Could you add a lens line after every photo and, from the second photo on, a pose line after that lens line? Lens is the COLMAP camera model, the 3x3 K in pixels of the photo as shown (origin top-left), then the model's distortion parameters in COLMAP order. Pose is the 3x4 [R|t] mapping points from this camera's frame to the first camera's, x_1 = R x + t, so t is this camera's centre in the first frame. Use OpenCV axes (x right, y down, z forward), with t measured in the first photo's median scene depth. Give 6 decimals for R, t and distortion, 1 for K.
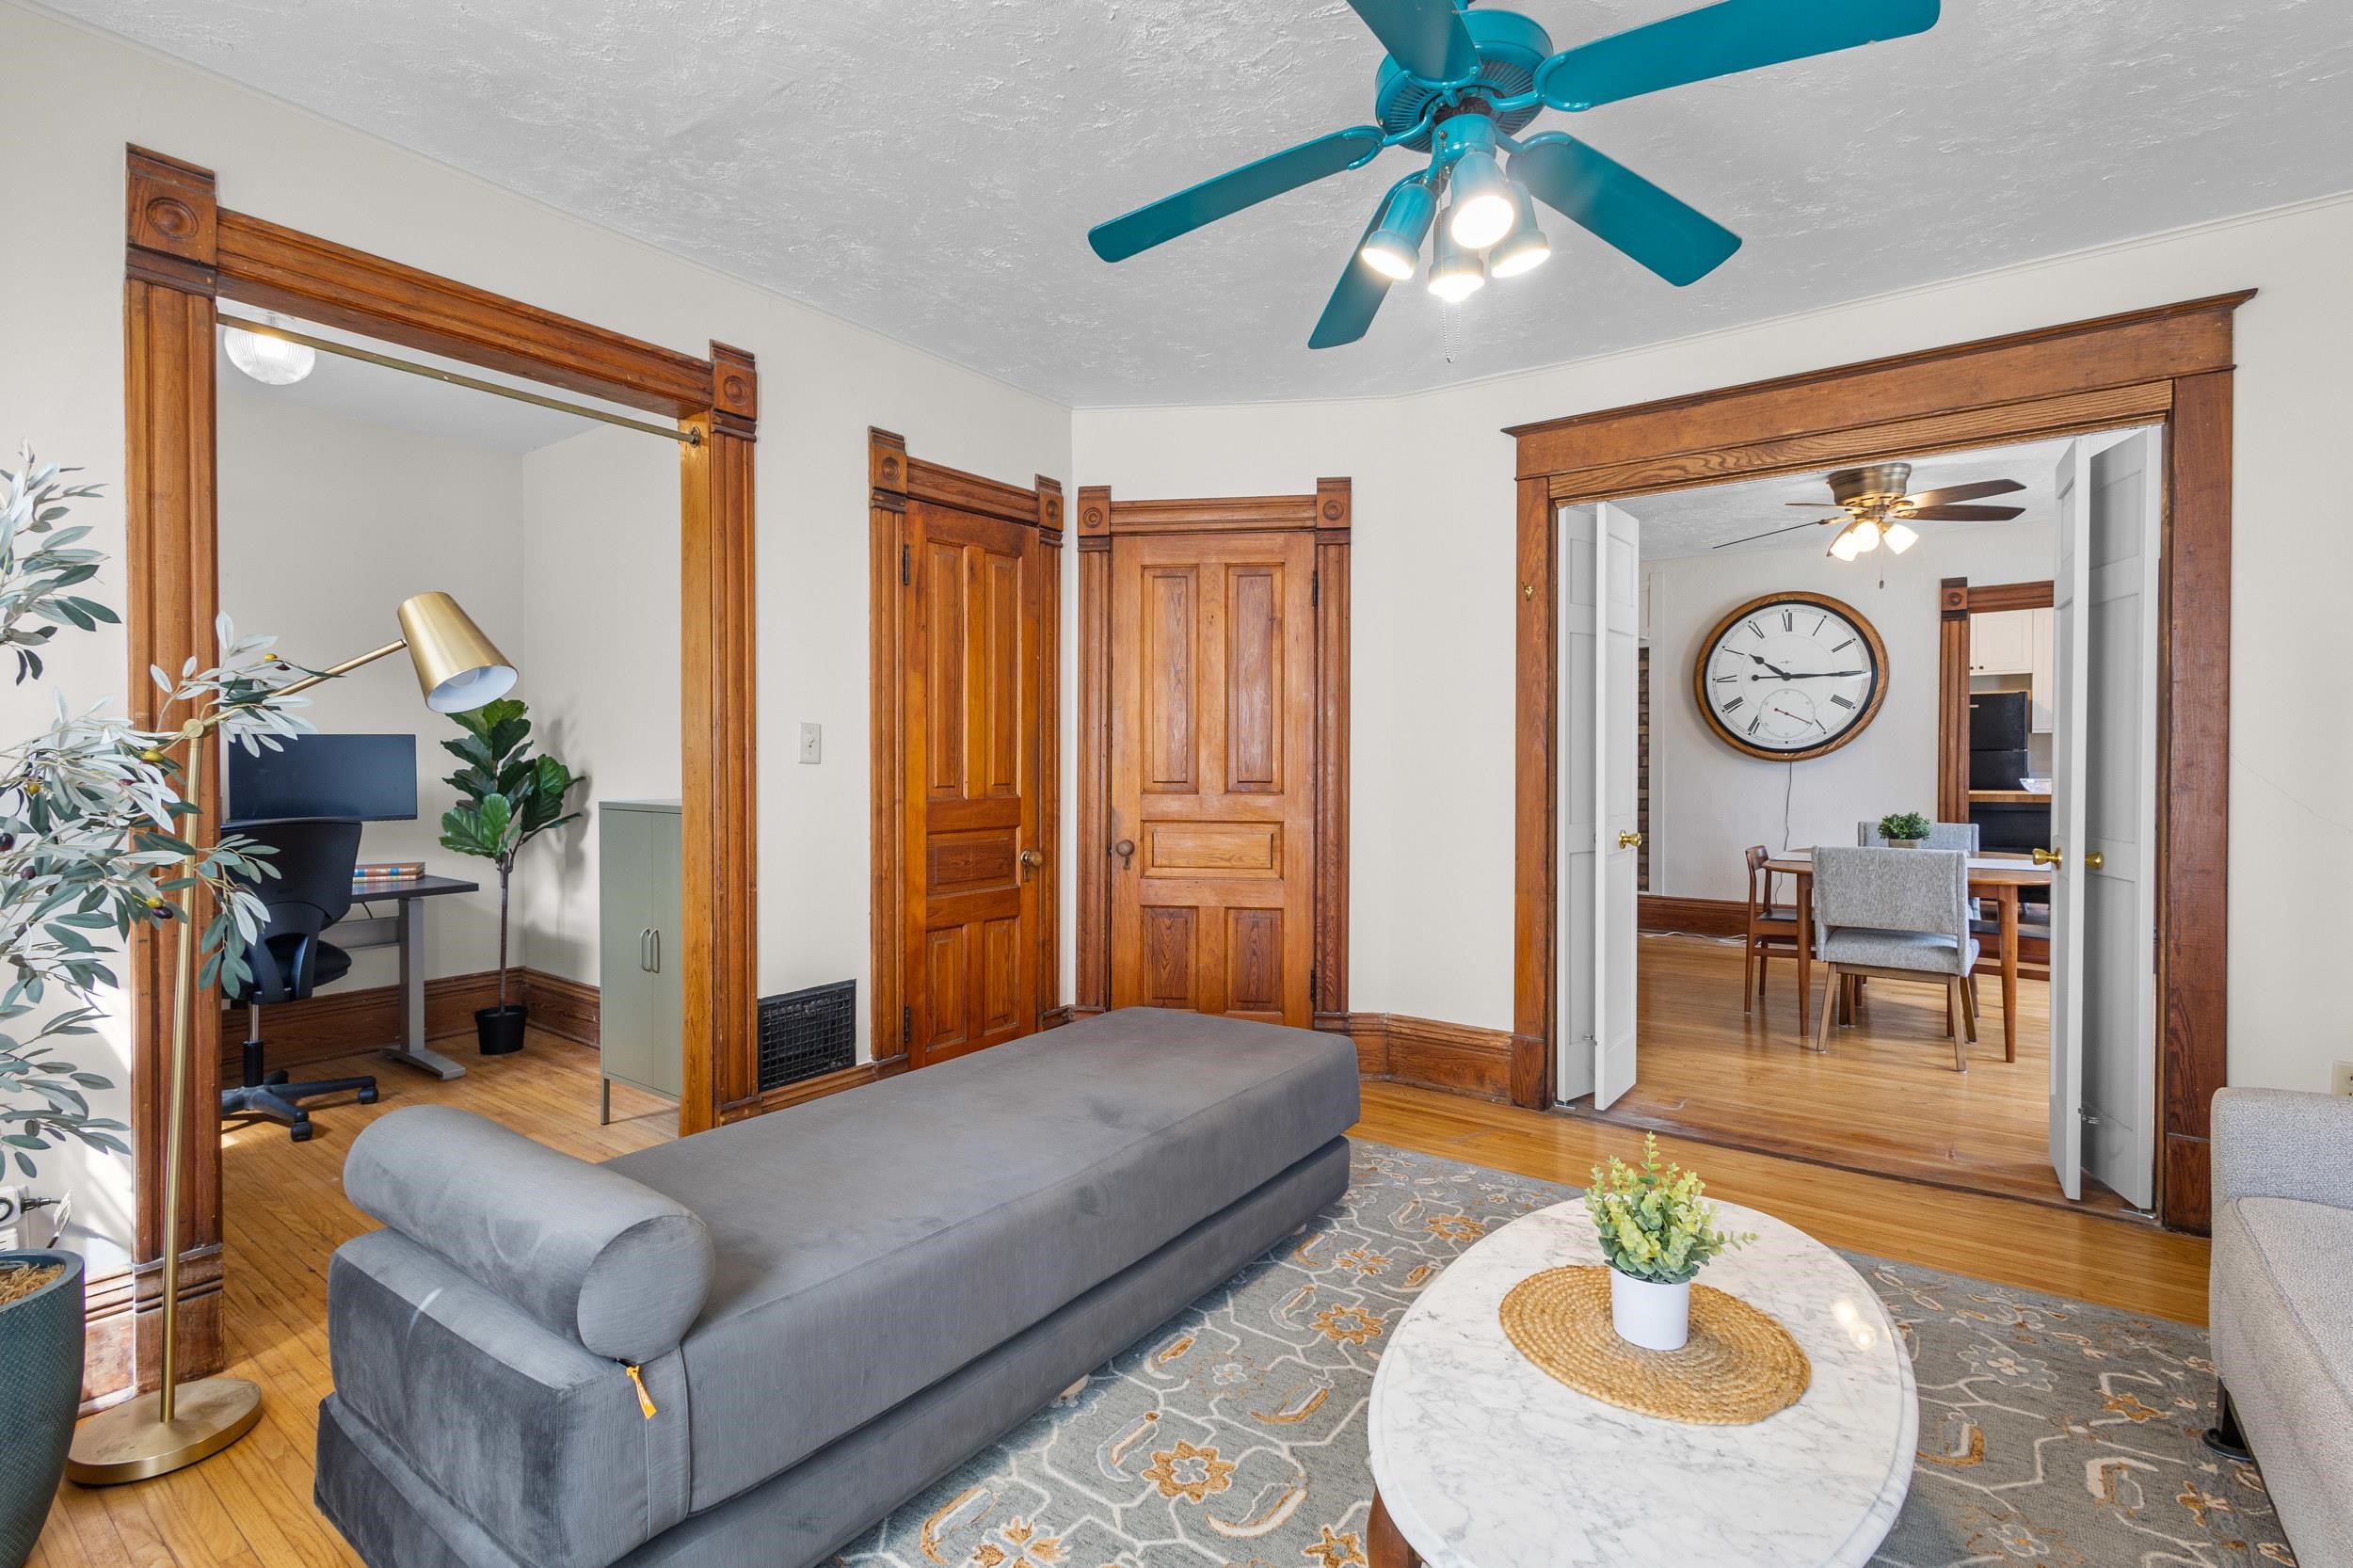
lens RADIAL K [[1078.7, 0, 1177.9], [0, 1078.7, 772.6], [0, 0, 1]] dist [0.009338, -0.002099]
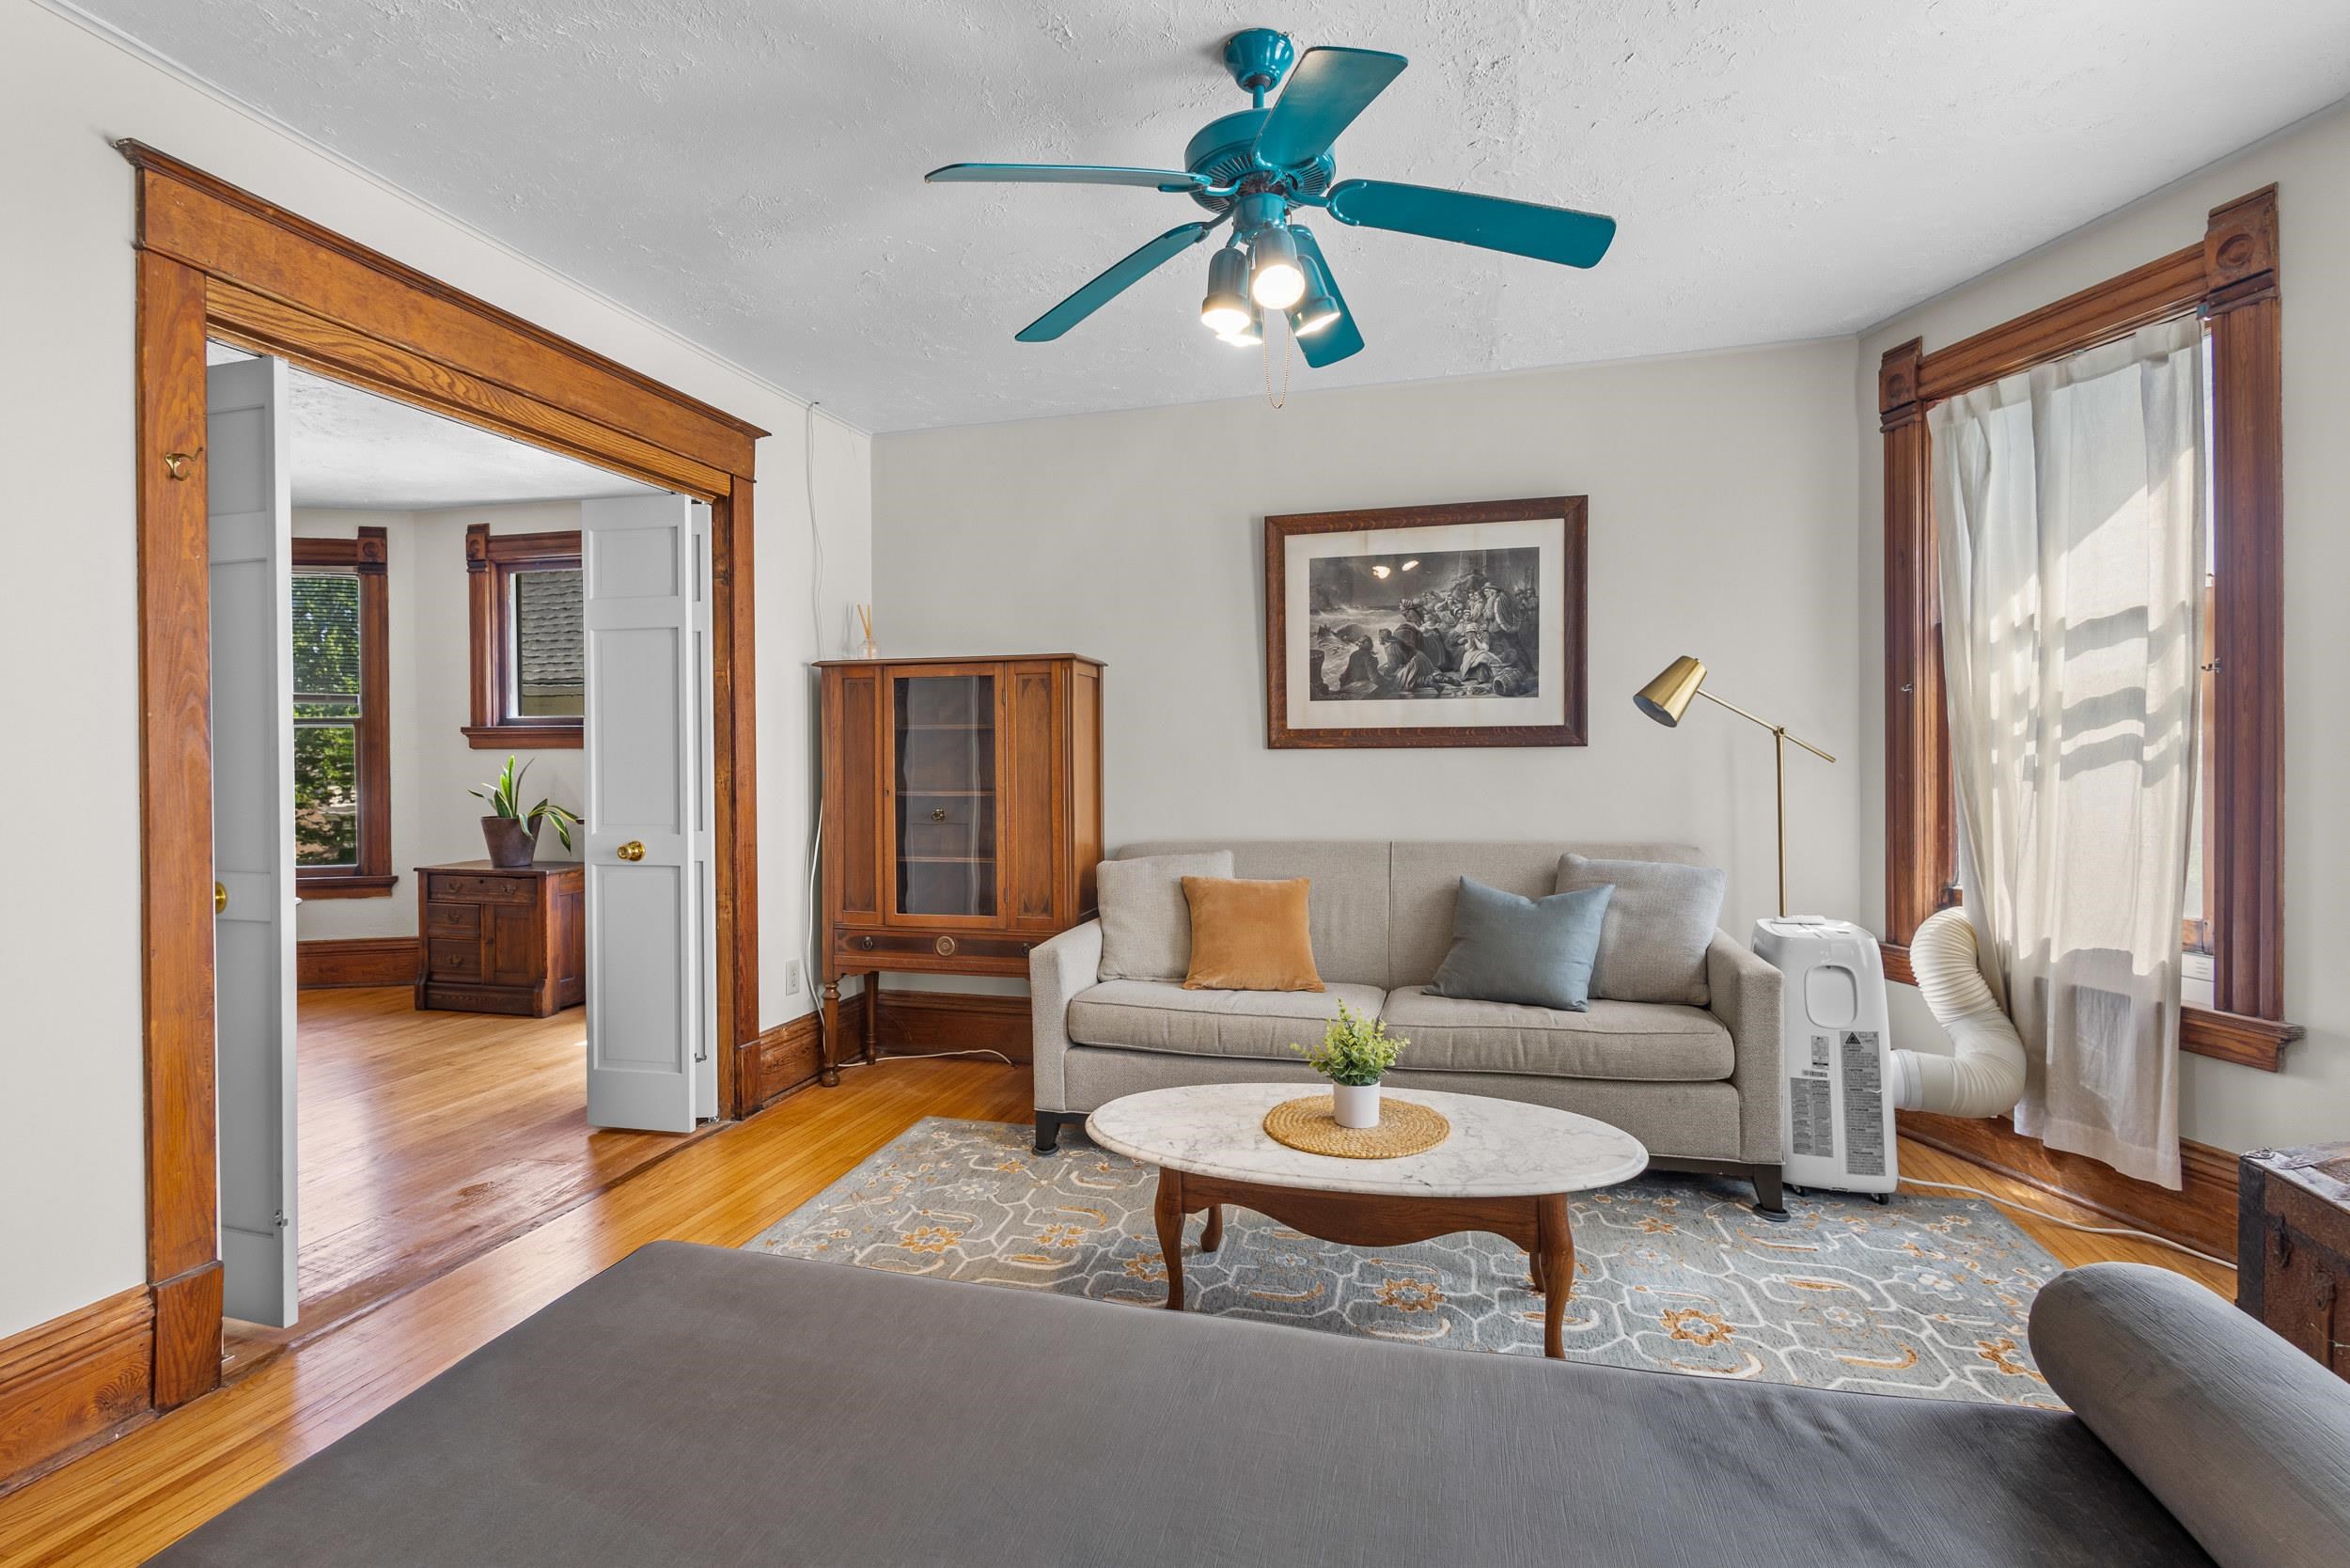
lens RADIAL K [[1077.4, 0, 1178.0], [0, 1077.4, 772.8], [0, 0, 1]] dist [0.009338, -0.002099]
pose [[-0.354197, -0.011152, 0.935104, -0.626606], [0.020994, 0.999582, 0.019873, -0.018248], [-0.934935, 0.026671, -0.353815, 1.204153]]
